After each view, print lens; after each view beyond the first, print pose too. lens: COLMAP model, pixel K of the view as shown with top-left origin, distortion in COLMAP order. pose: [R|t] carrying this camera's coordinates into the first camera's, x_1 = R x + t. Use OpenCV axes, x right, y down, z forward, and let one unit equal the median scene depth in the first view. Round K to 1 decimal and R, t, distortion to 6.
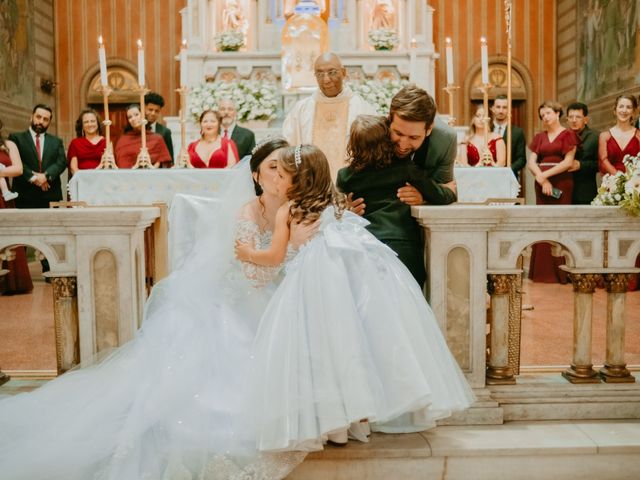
lens RADIAL K [[737.1, 0, 320.8], [0, 737.1, 225.8], [0, 0, 1]] dist [-0.134946, 0.263775]
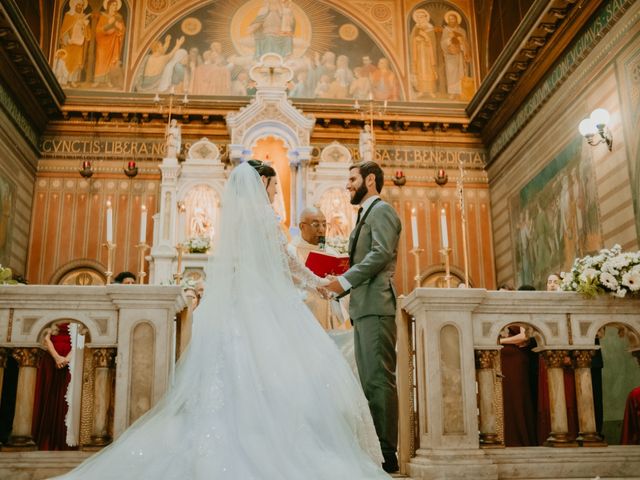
lens RADIAL K [[737.1, 0, 320.8], [0, 737.1, 225.8], [0, 0, 1]] dist [-0.134946, 0.263775]
pose [[0.996200, 0.023619, 0.083833, -0.039818], [0.005218, 0.944614, -0.328142, 0.087527], [-0.086940, 0.327332, 0.940901, -0.048162]]
